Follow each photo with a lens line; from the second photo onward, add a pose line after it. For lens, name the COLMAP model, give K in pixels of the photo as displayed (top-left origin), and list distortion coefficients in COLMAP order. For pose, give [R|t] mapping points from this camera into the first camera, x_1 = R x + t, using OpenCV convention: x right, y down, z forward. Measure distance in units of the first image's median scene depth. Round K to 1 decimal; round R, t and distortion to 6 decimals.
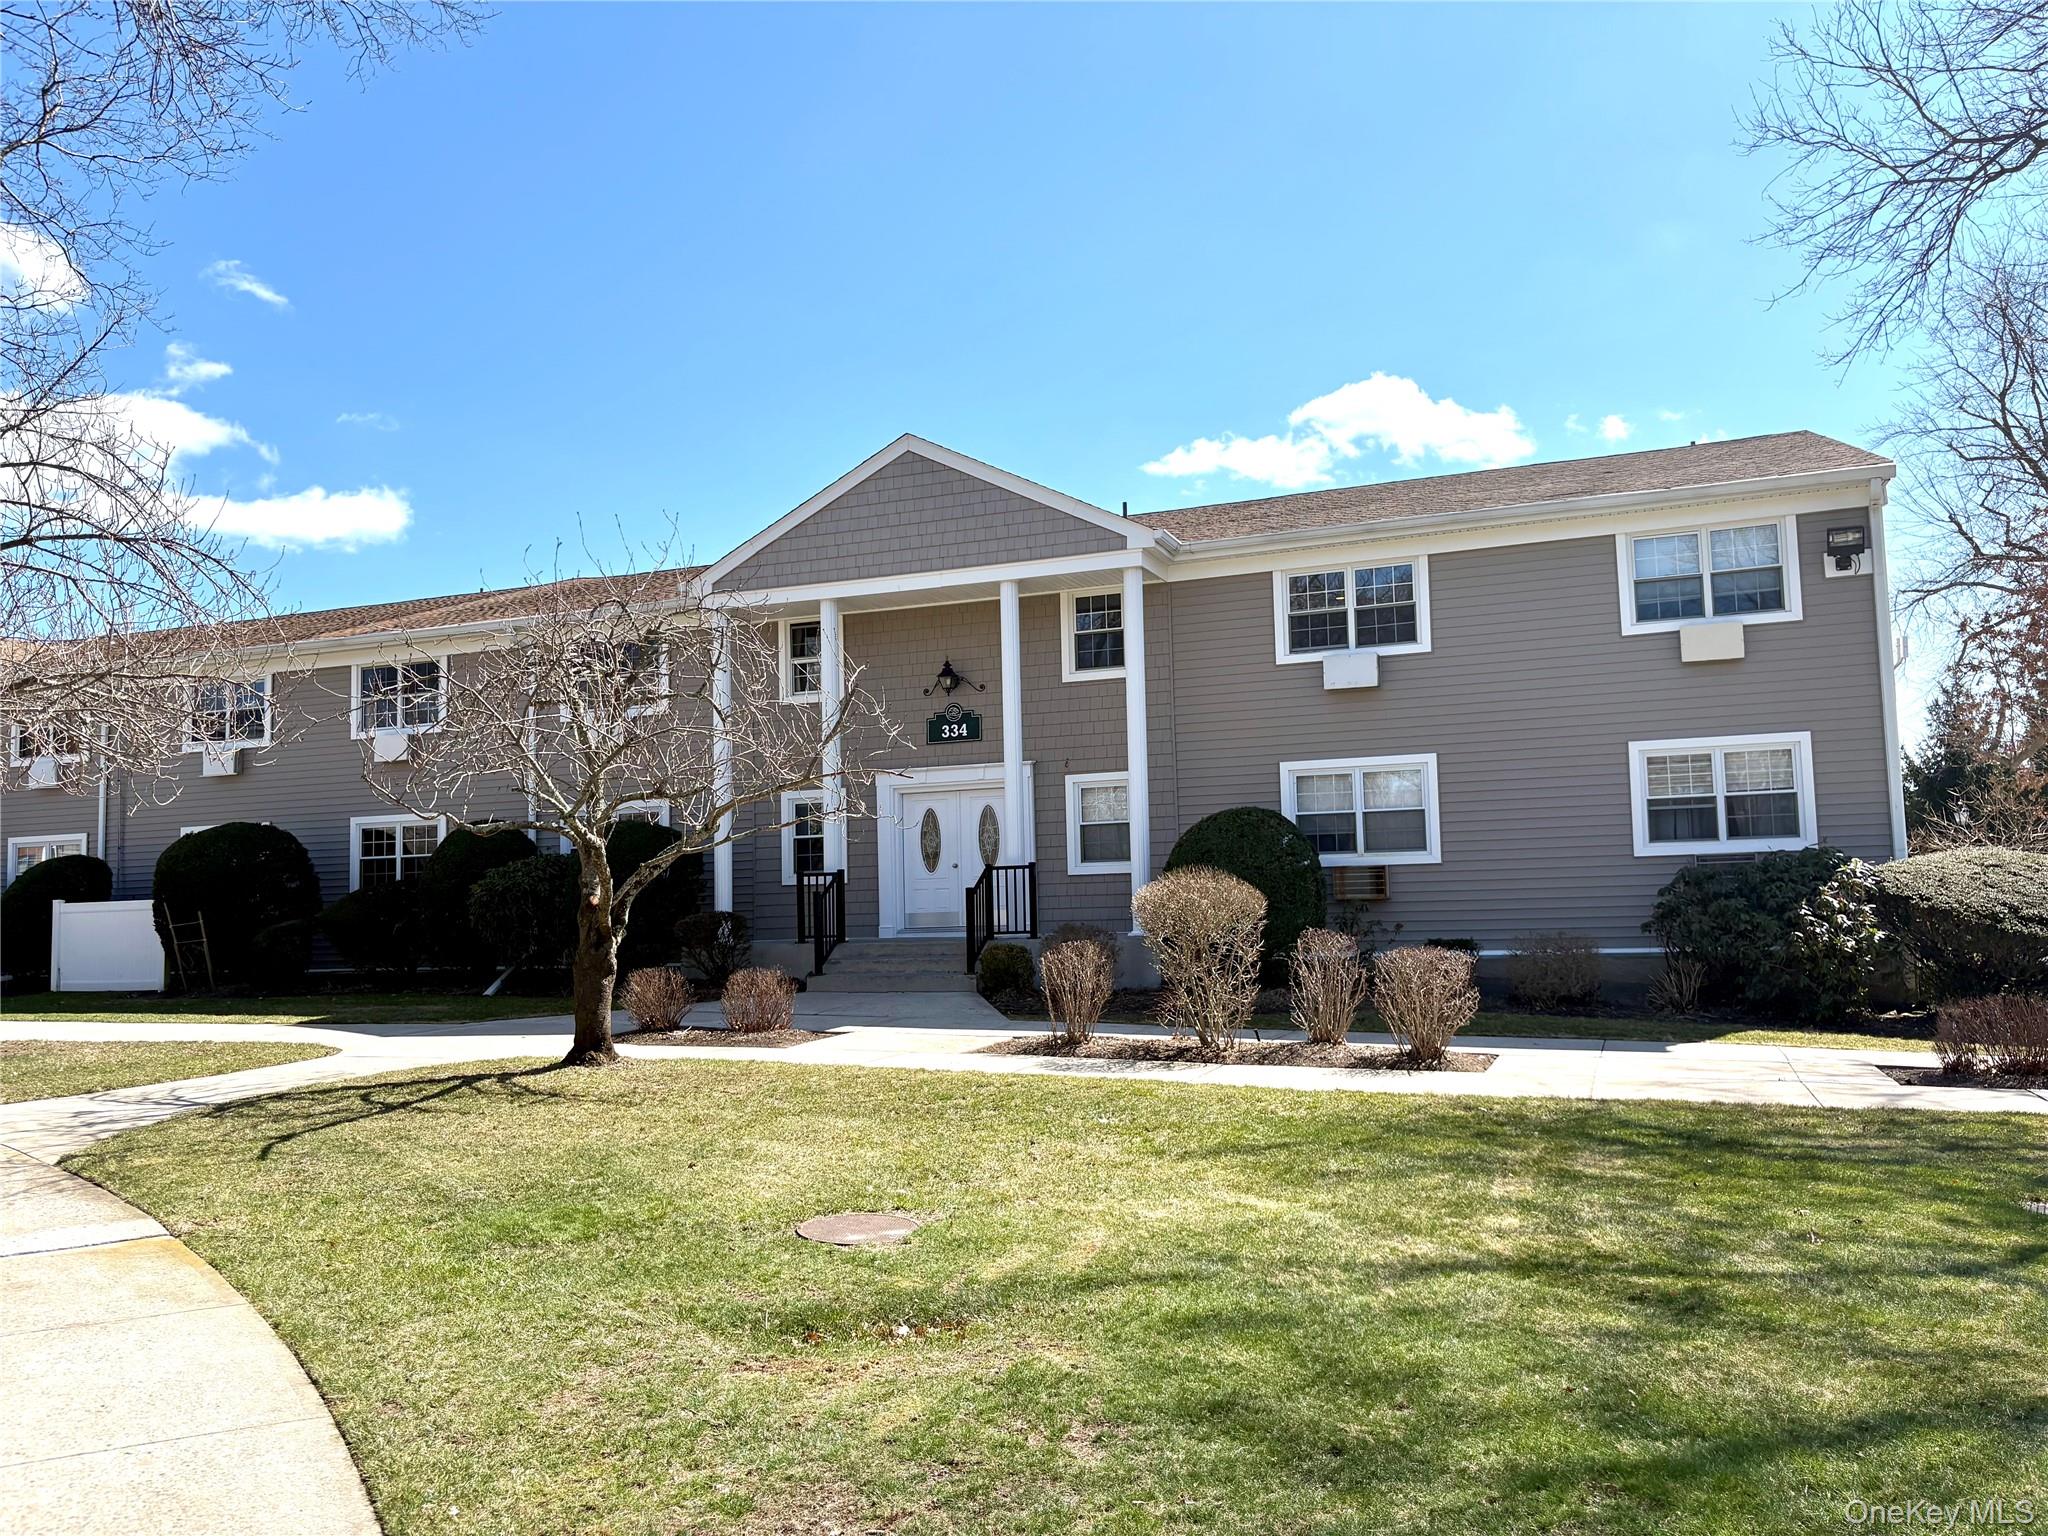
lens RADIAL K [[1507.6, 0, 1022.8], [0, 1507.6, 788.1], [0, 0, 1]] dist [0.054337, -0.041199]
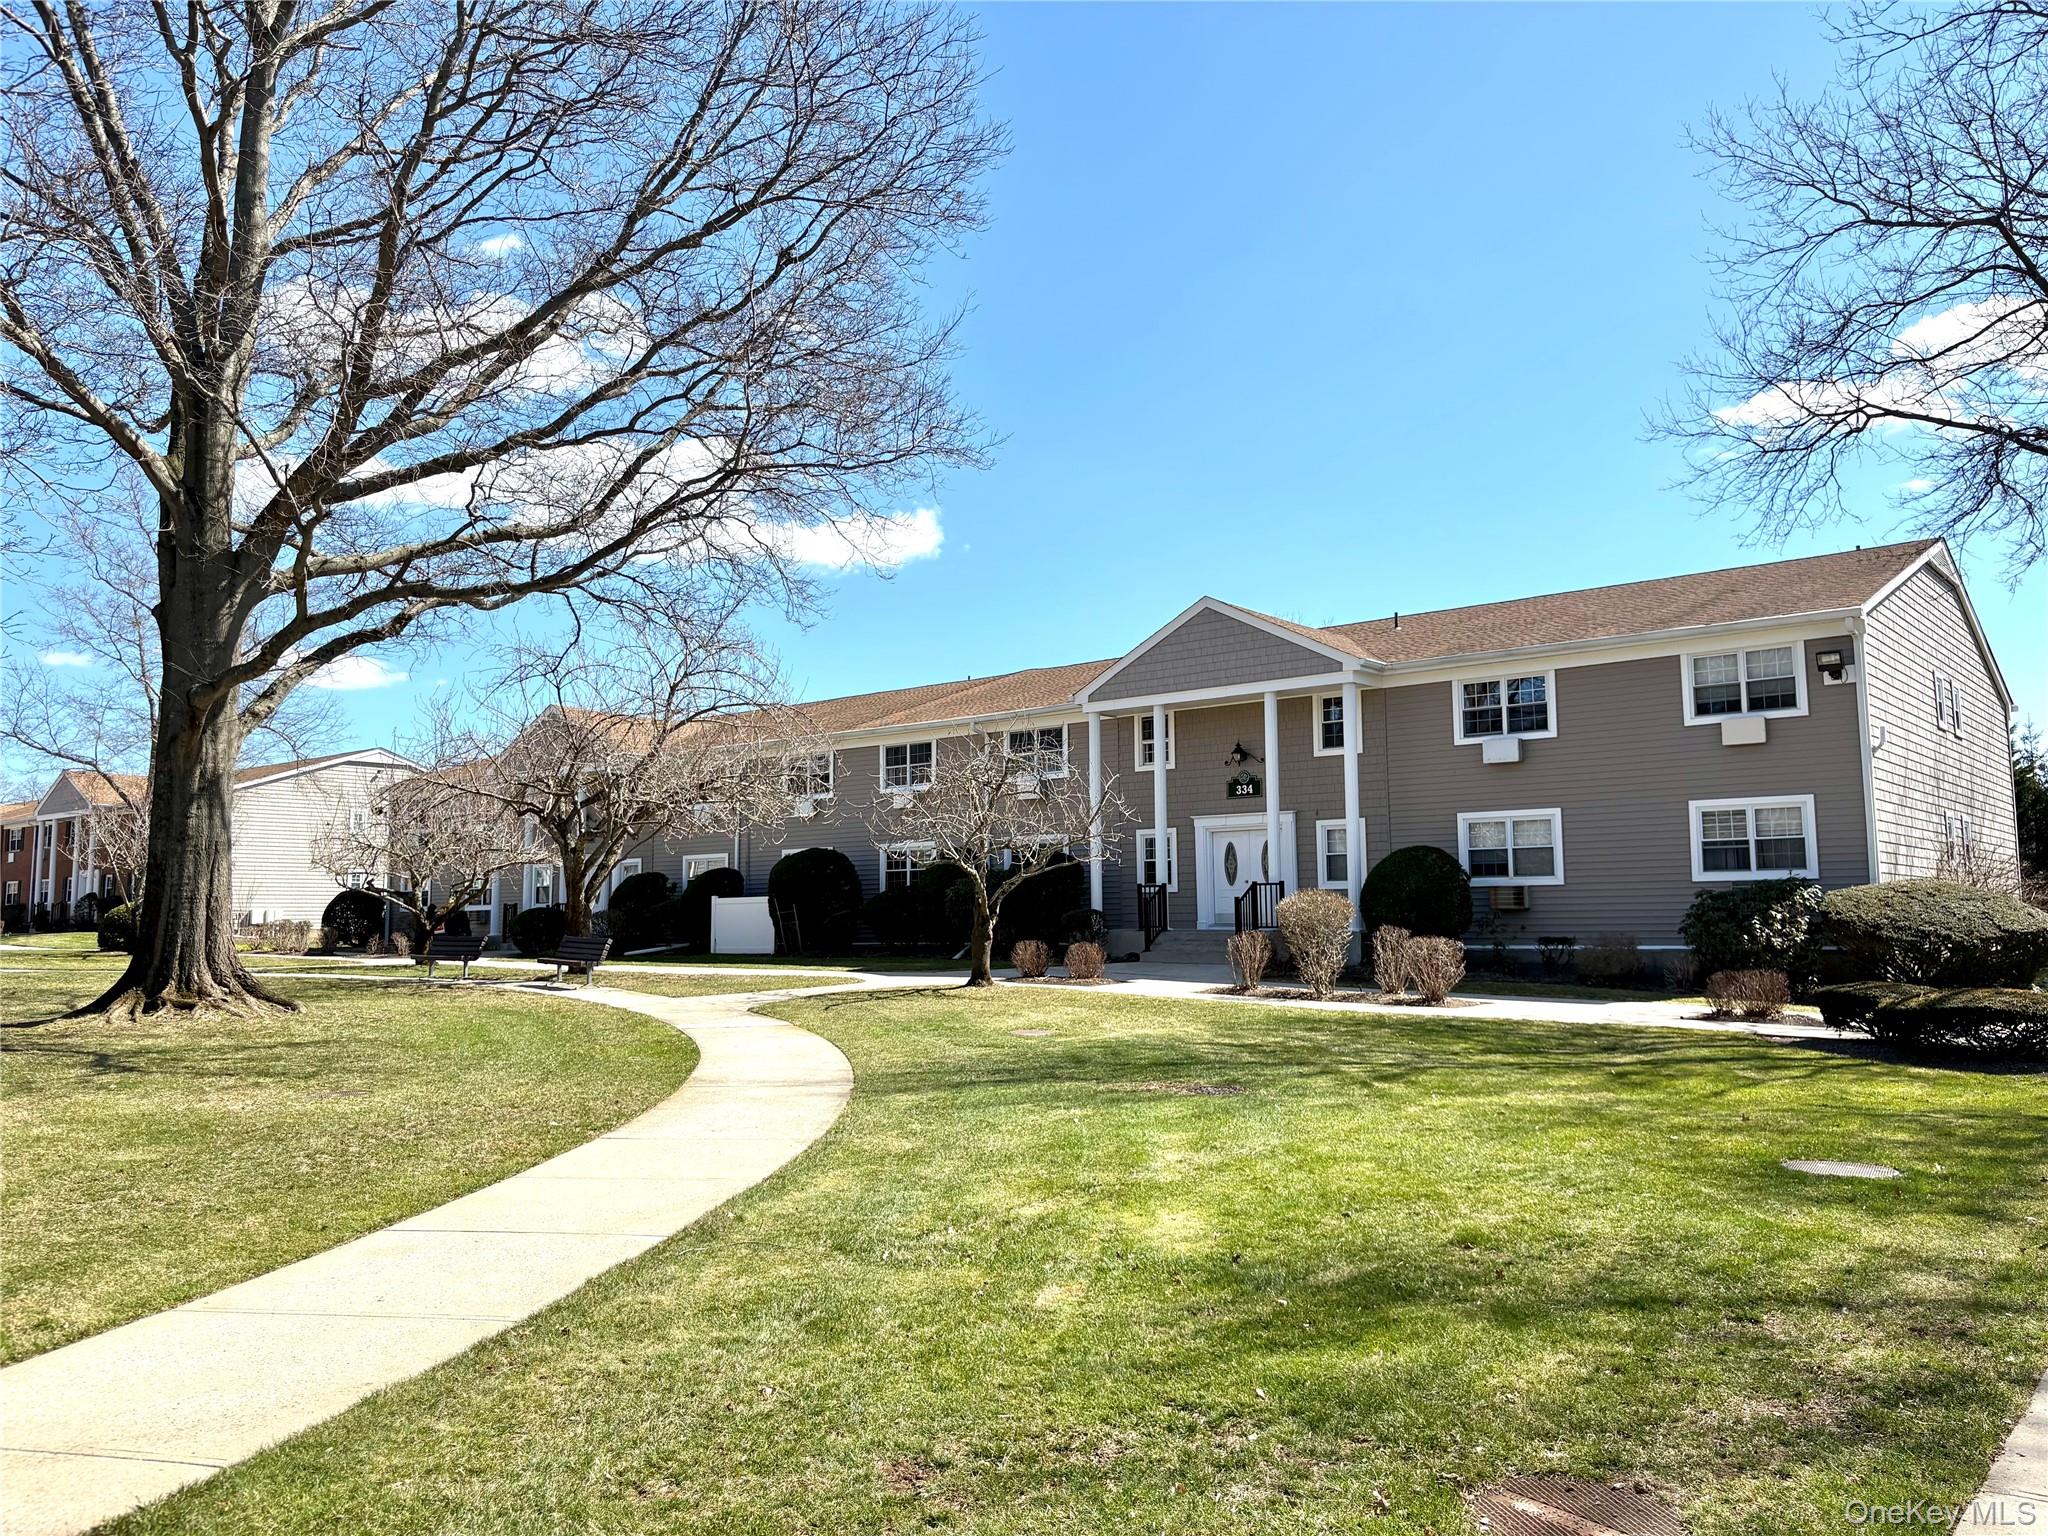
lens RADIAL K [[1507.6, 0, 1018.9], [0, 1507.6, 763.2], [0, 0, 1]] dist [0.054337, -0.041199]
pose [[0.942395, -0.015278, -0.334153, 0.255812], [0.008504, 0.999728, -0.021727, -0.036064], [0.334394, 0.017634, 0.942268, -0.495809]]
